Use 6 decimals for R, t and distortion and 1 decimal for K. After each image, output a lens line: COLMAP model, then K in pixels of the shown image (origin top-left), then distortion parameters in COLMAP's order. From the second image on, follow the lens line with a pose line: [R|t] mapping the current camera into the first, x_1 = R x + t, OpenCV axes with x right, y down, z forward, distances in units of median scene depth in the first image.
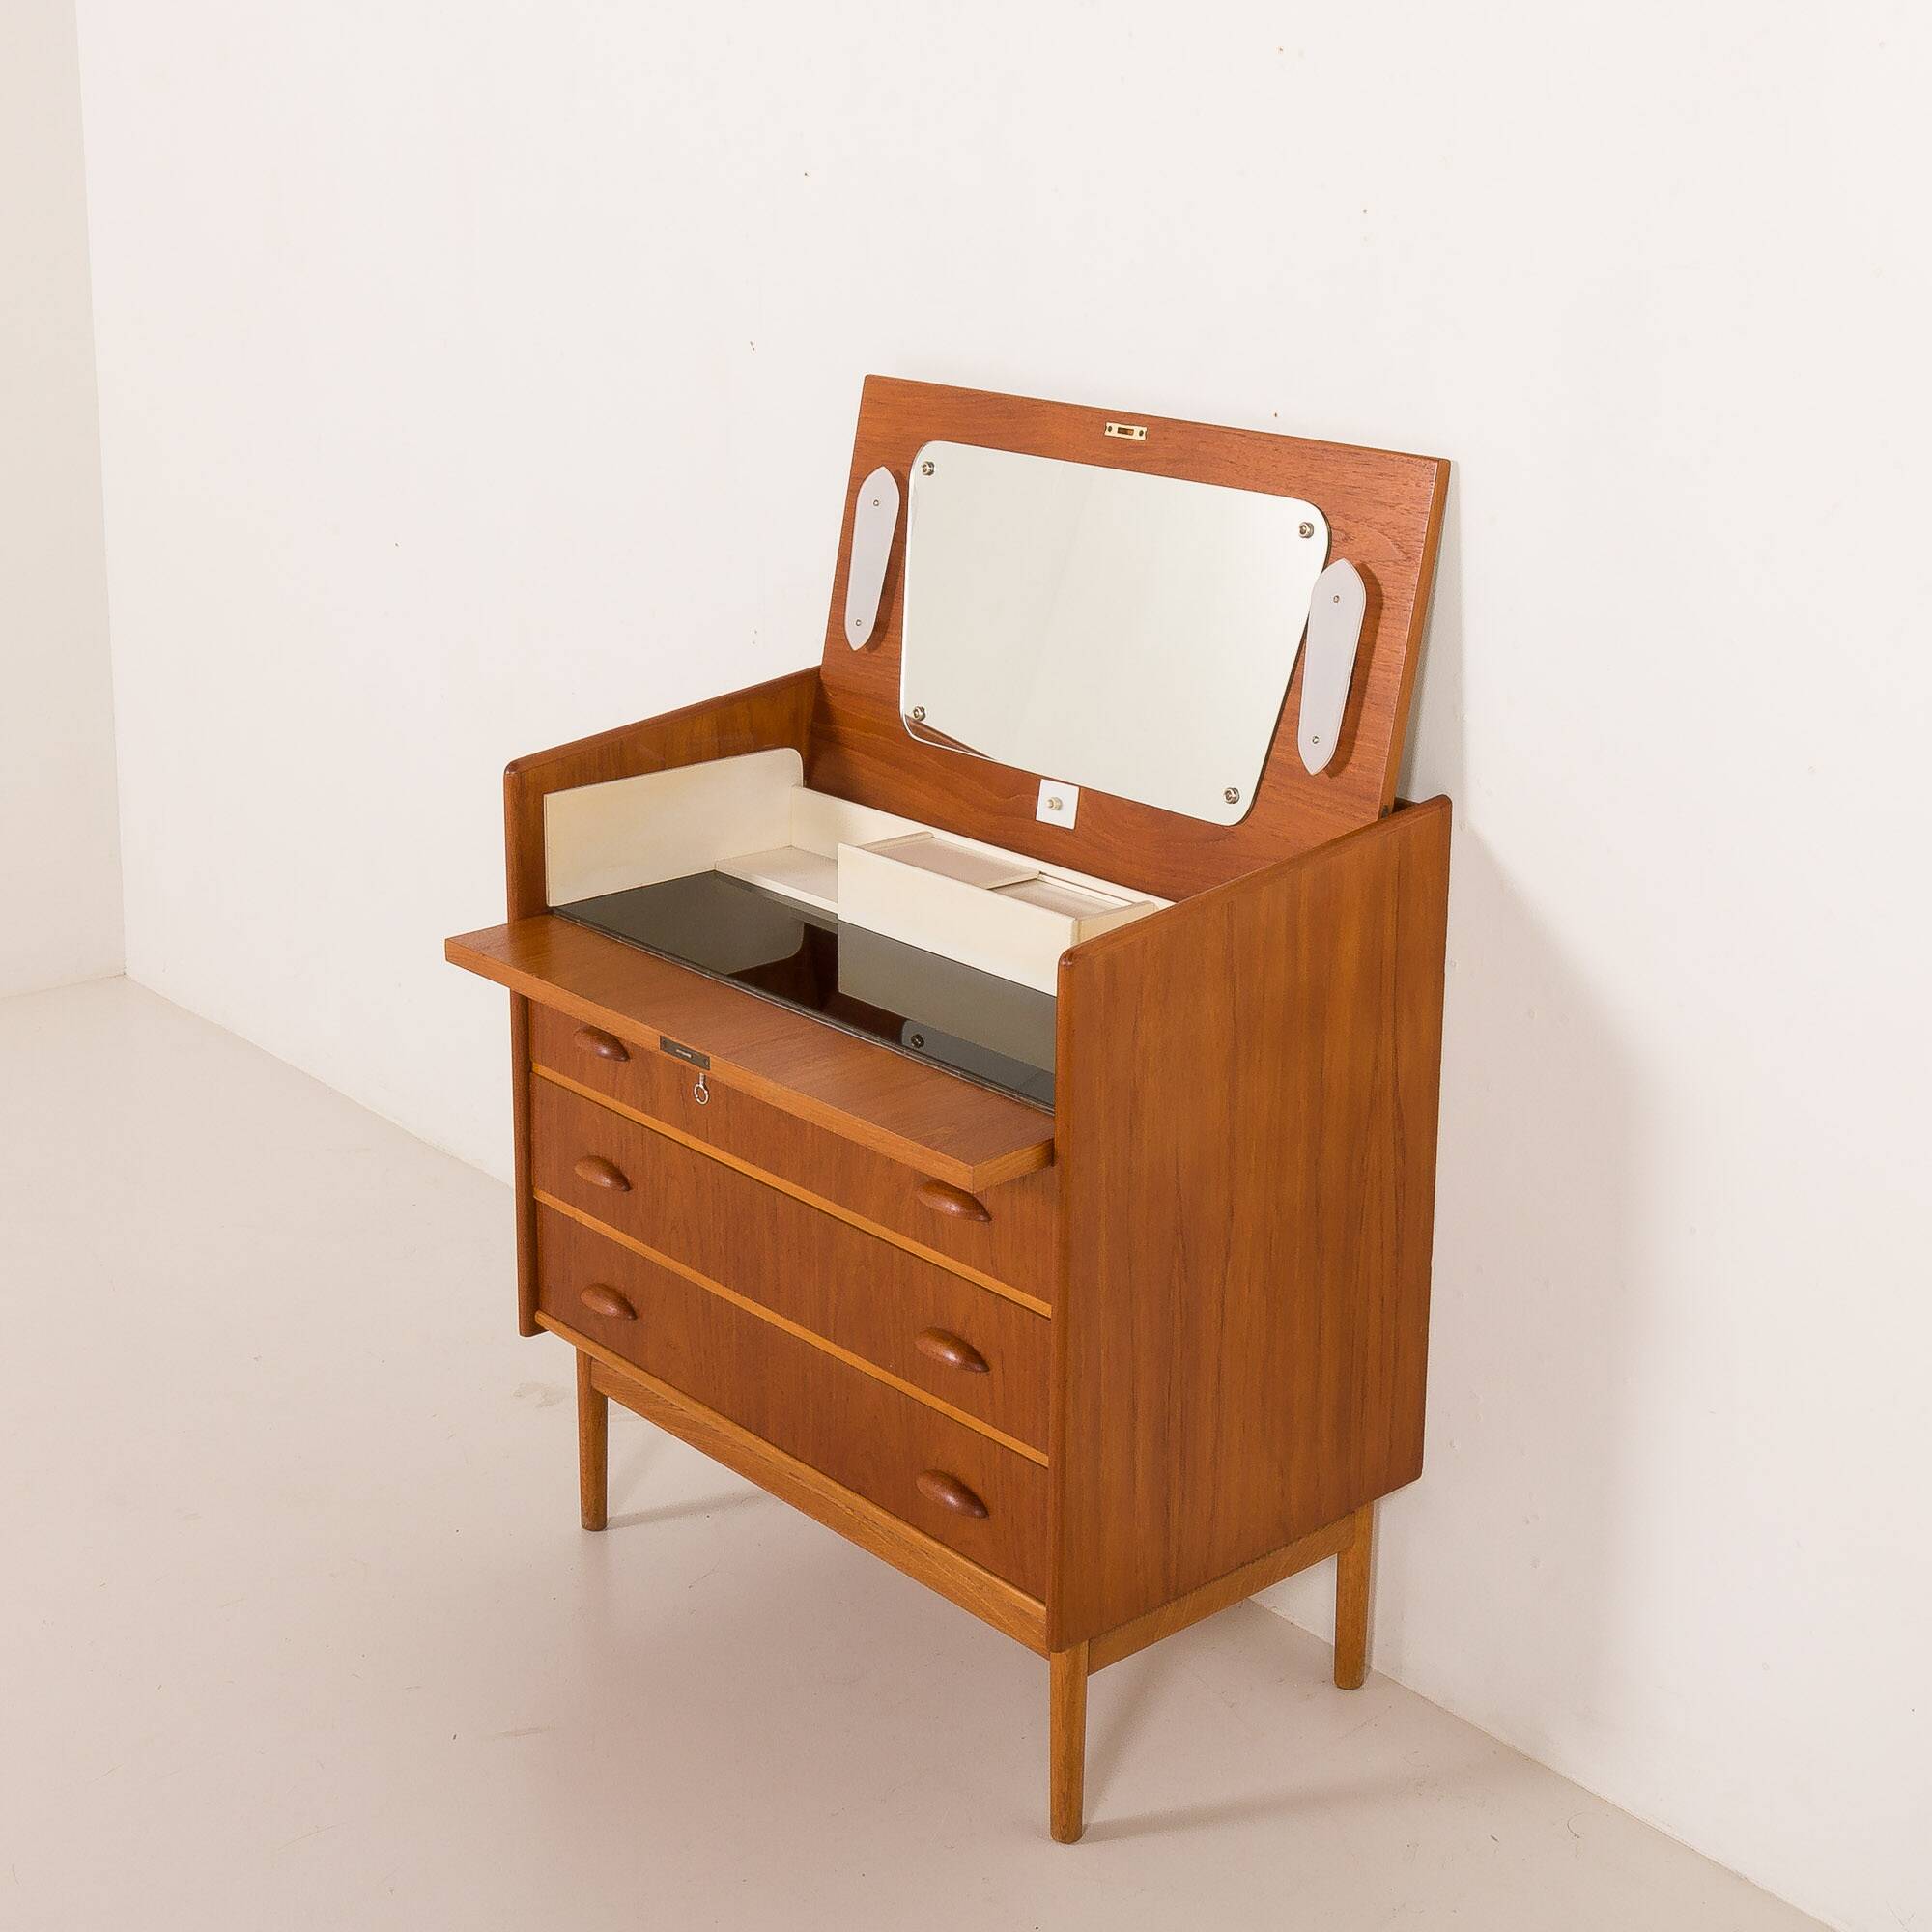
lens RADIAL K [[2952.5, 0, 969.2], [0, 2952.5, 705.4], [0, 0, 1]] dist [-0.055353, 0.193675]
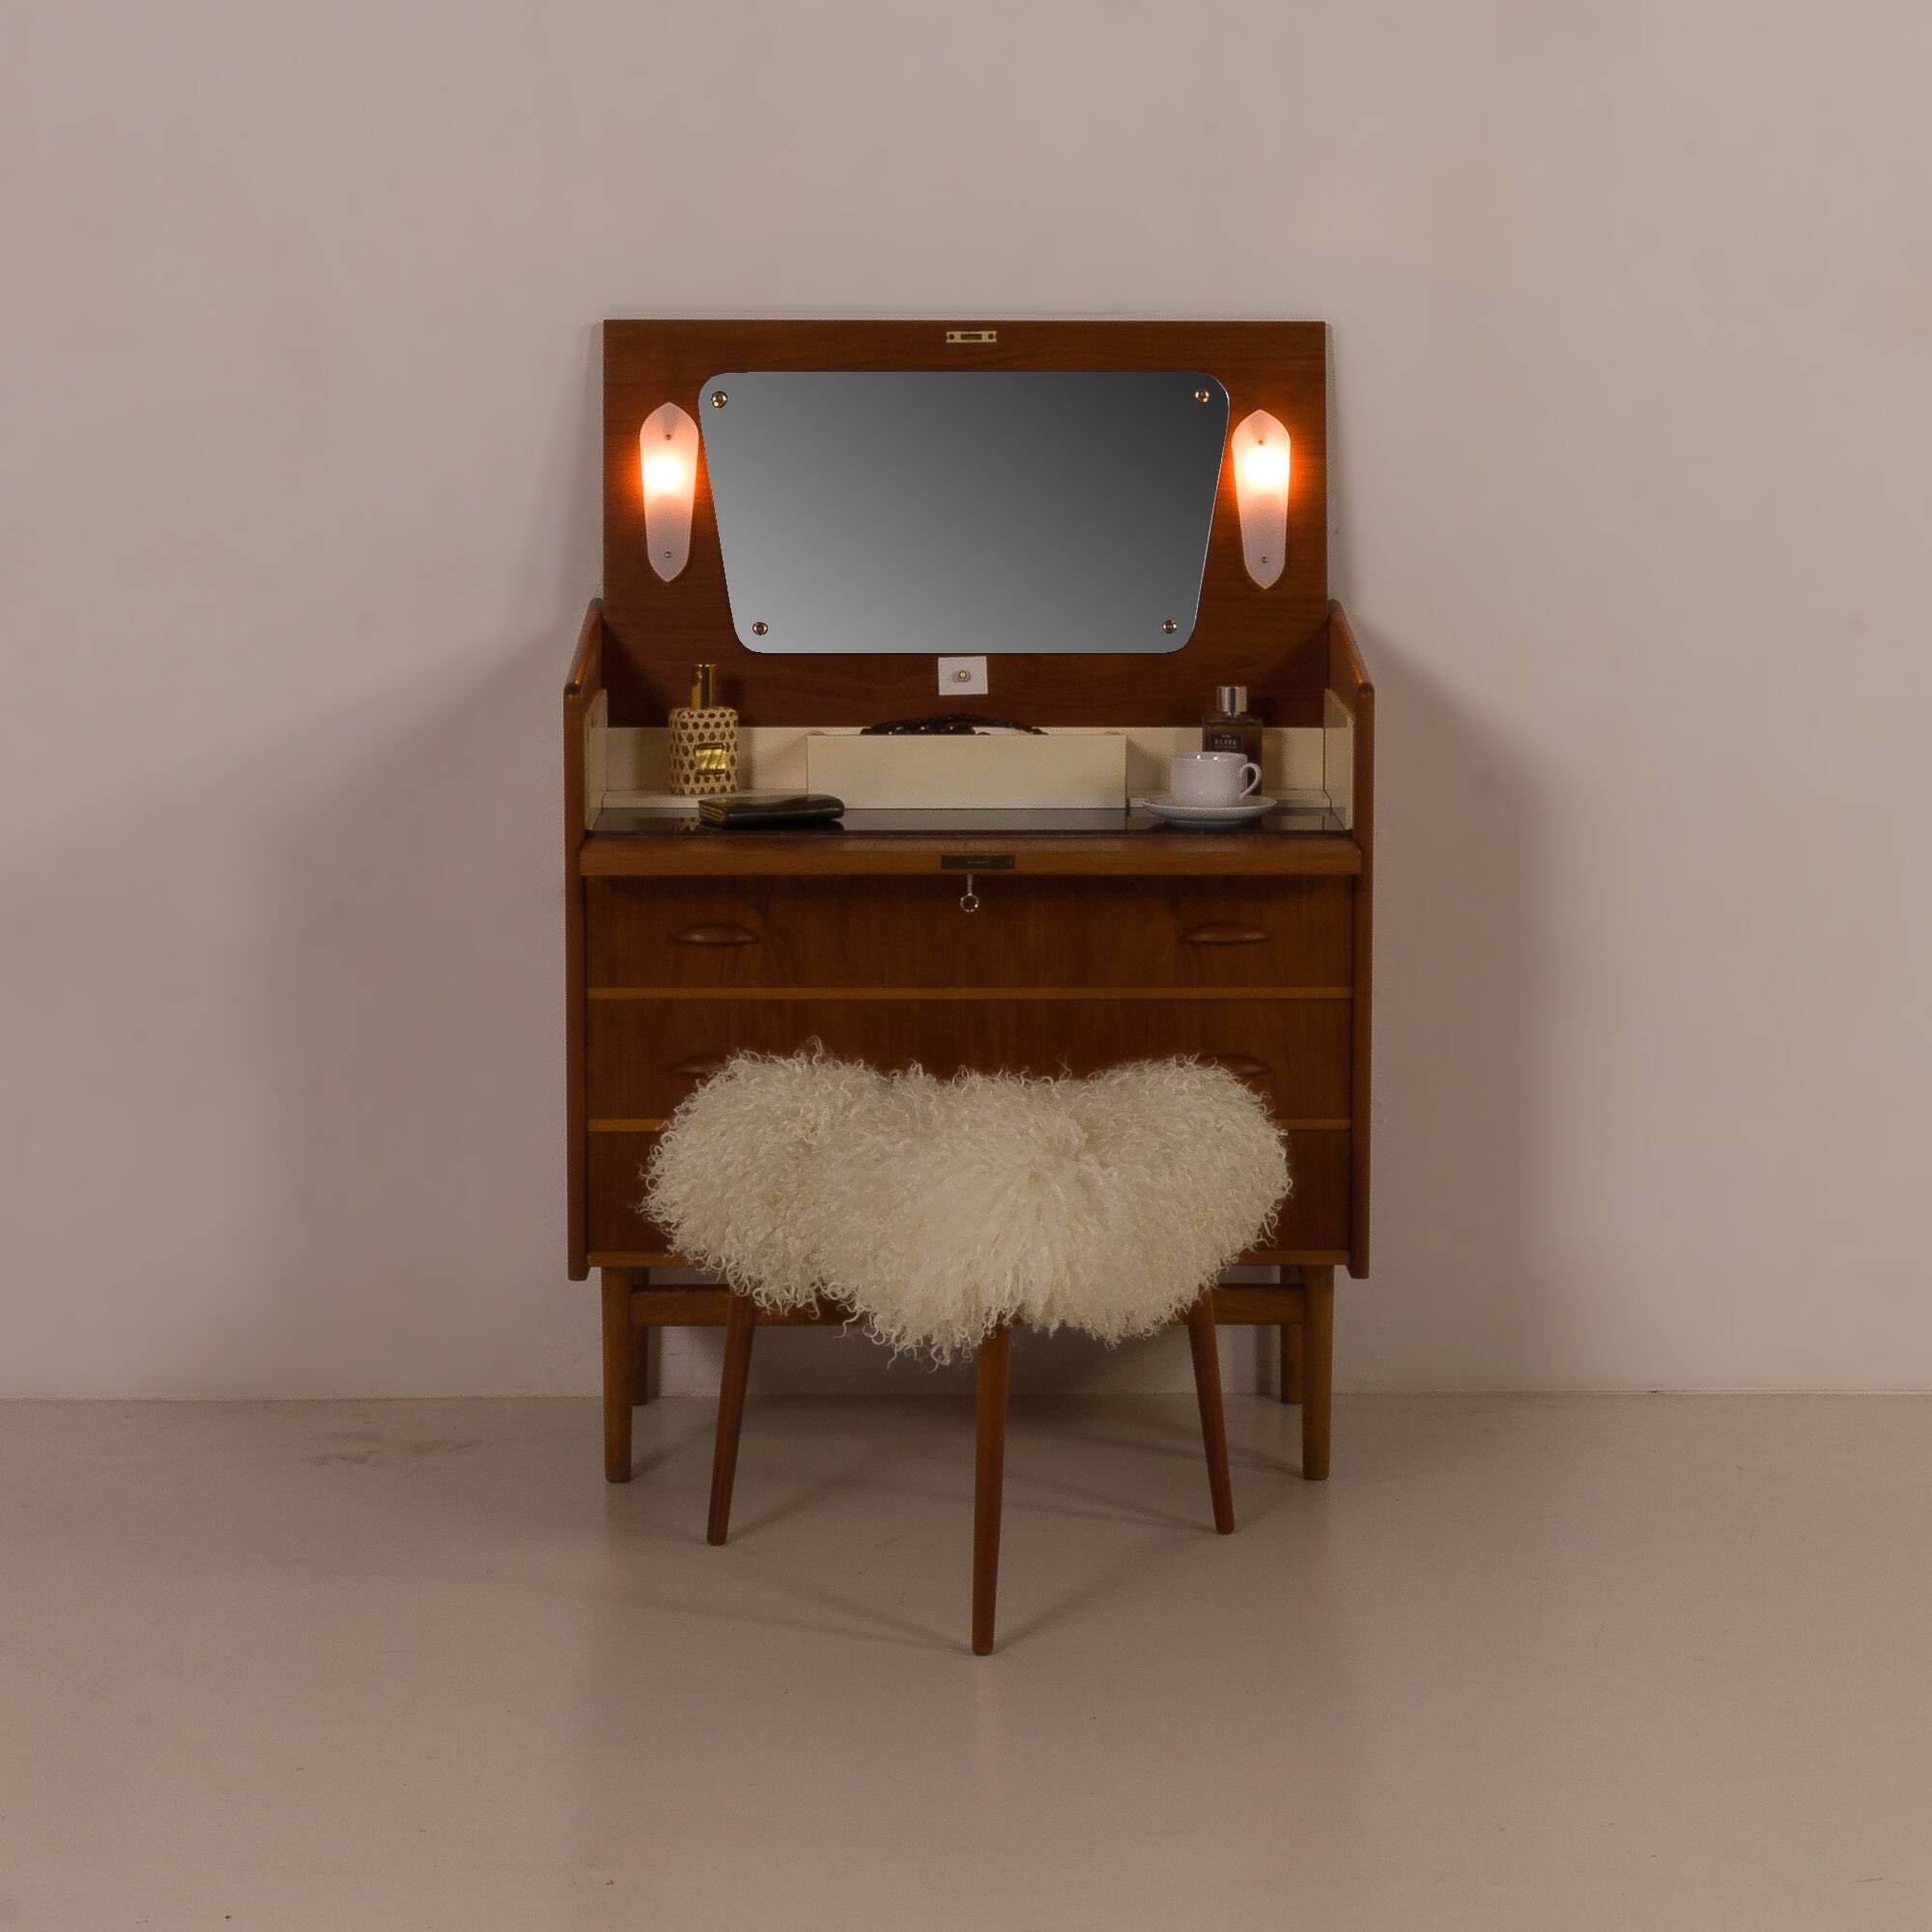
lens RADIAL K [[5848.8, 0, 966.0], [0, 5848.8, 966.0], [0, 0, 1]] dist [-0.013062, 0.364285]
pose [[0.650635, -0.108427, 0.751610, -1.765817], [0.175144, 0.984496, -0.009592, 0.175426], [-0.738917, 0.137881, 0.659538, -0.462756]]
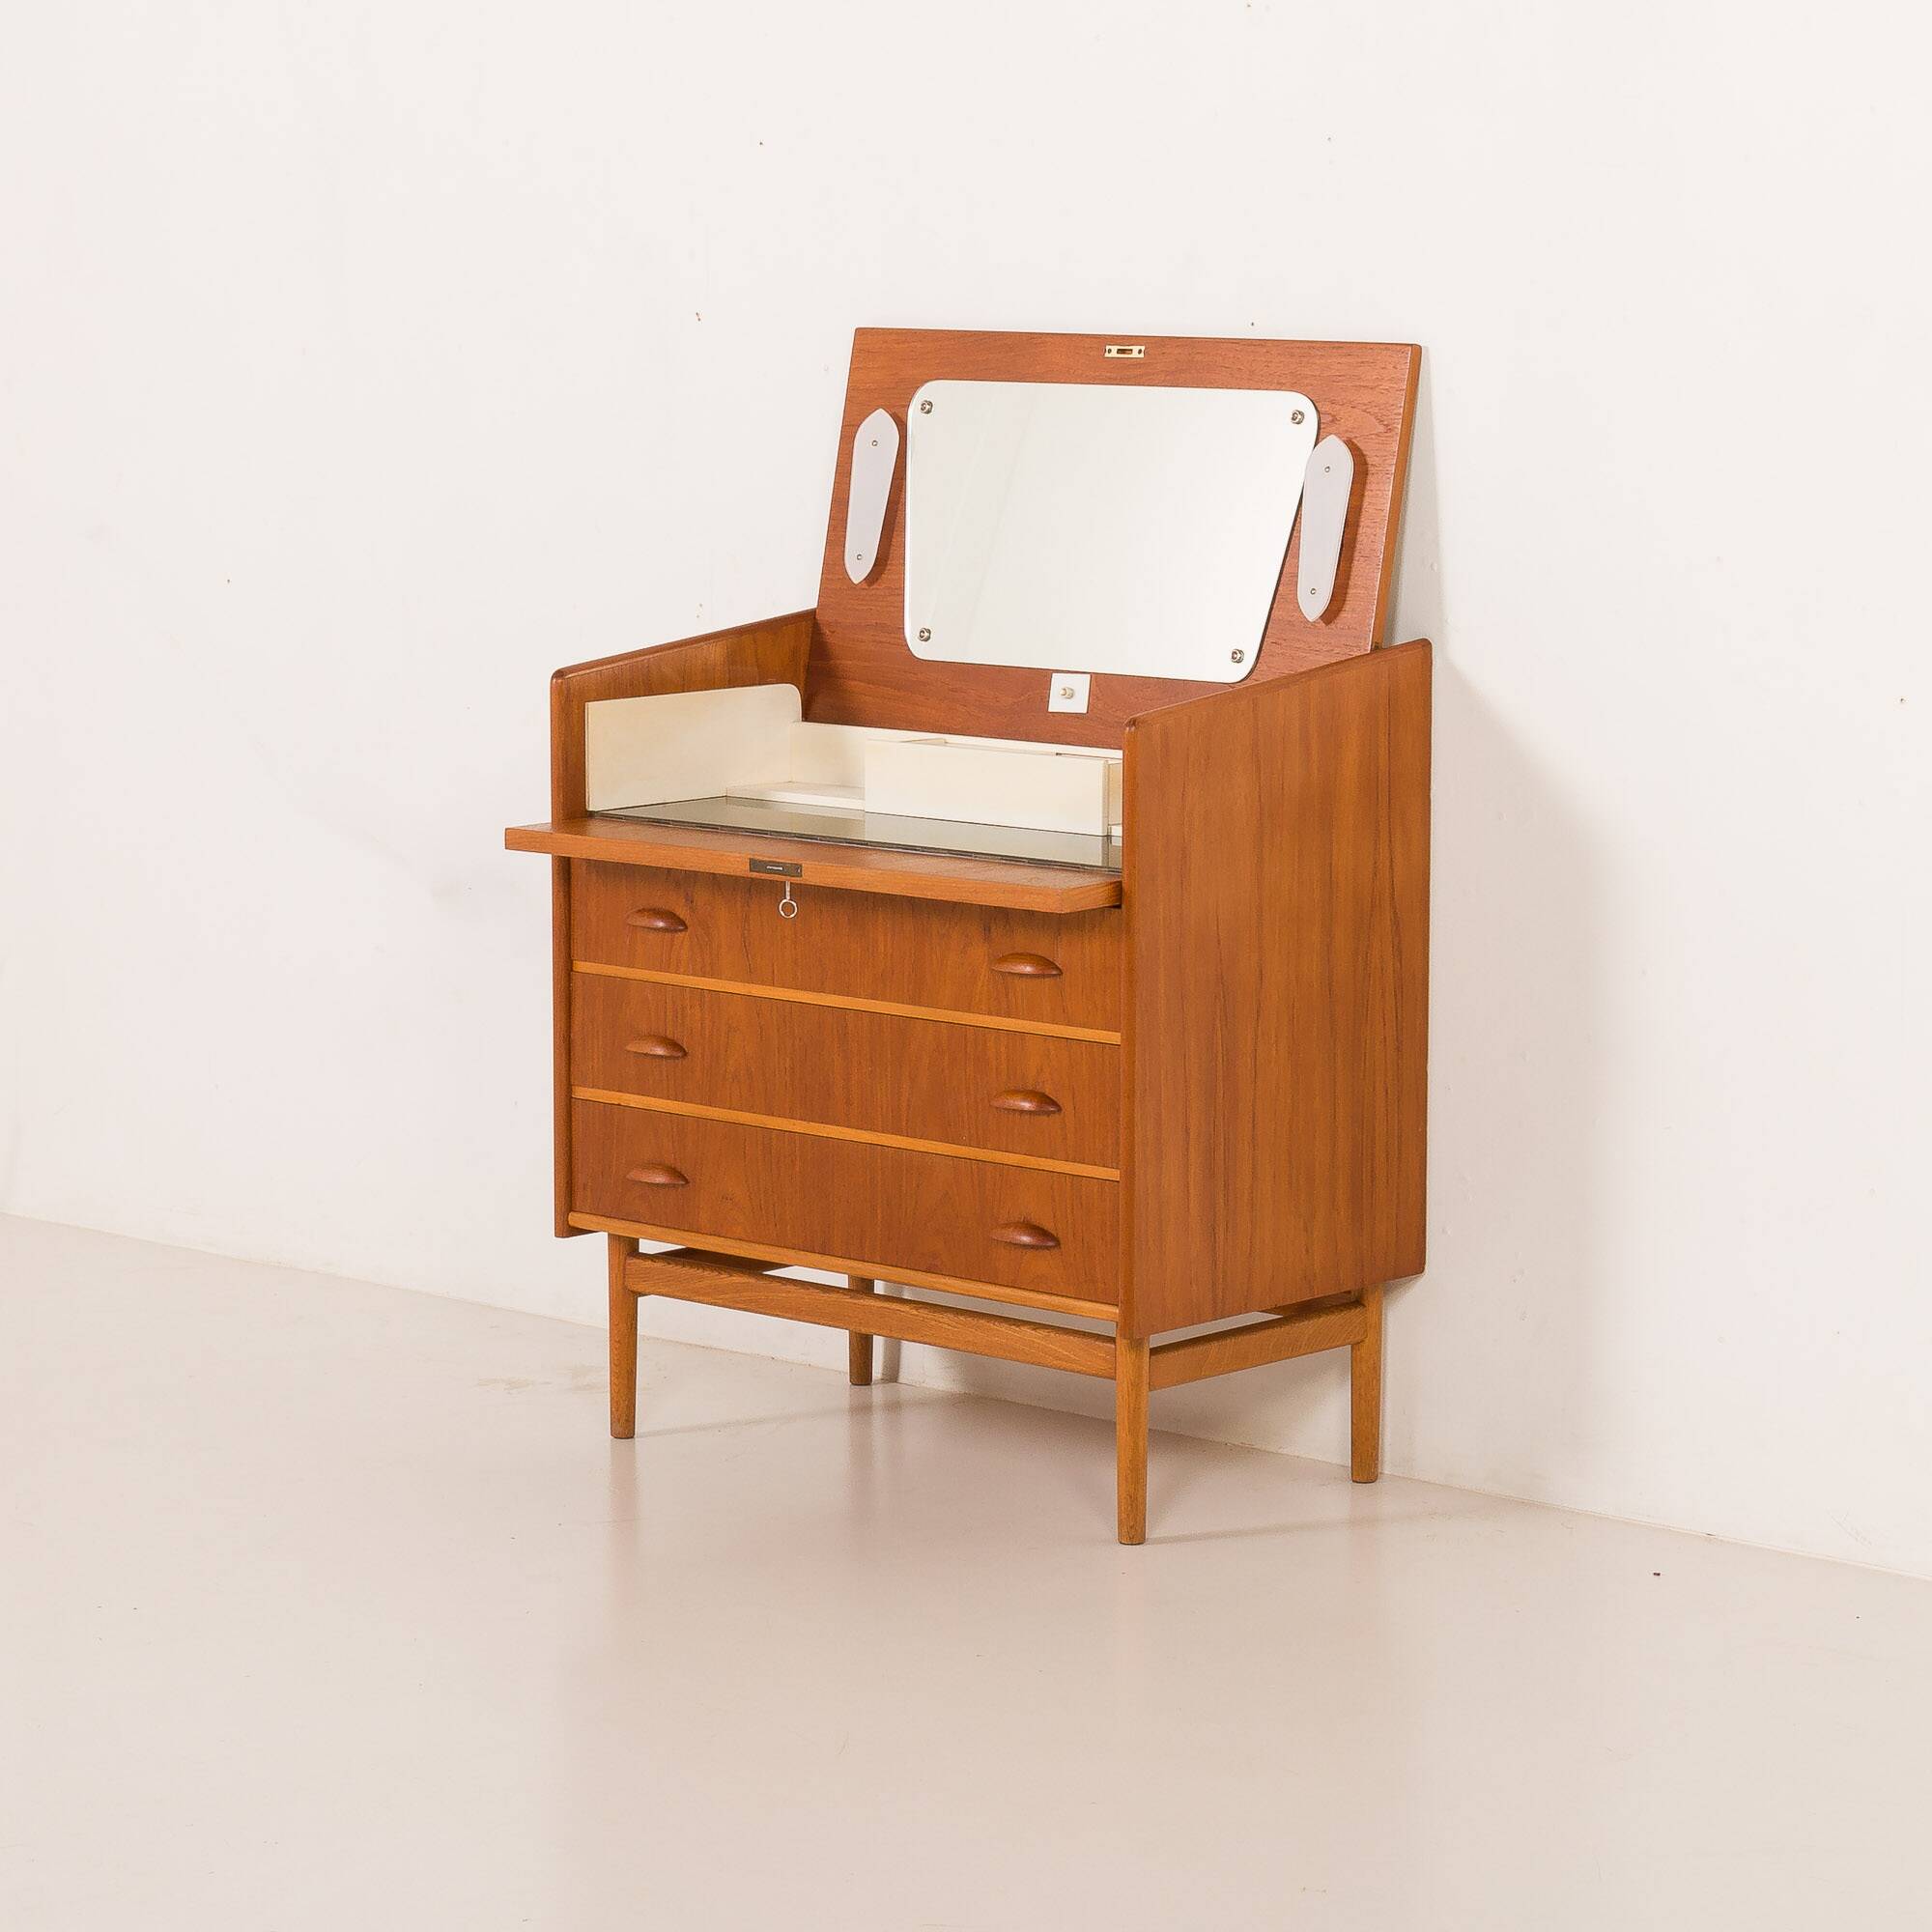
lens RADIAL K [[5848.8, 0, 966.0], [0, 5848.8, 966.0], [0, 0, 1]] dist [-0.013062, 0.364285]
pose [[0.994162, -0.018412, 0.106316, -0.261116], [0.028164, 0.995456, -0.090961, 0.358429], [-0.104158, 0.093424, 0.990163, -1.225335]]
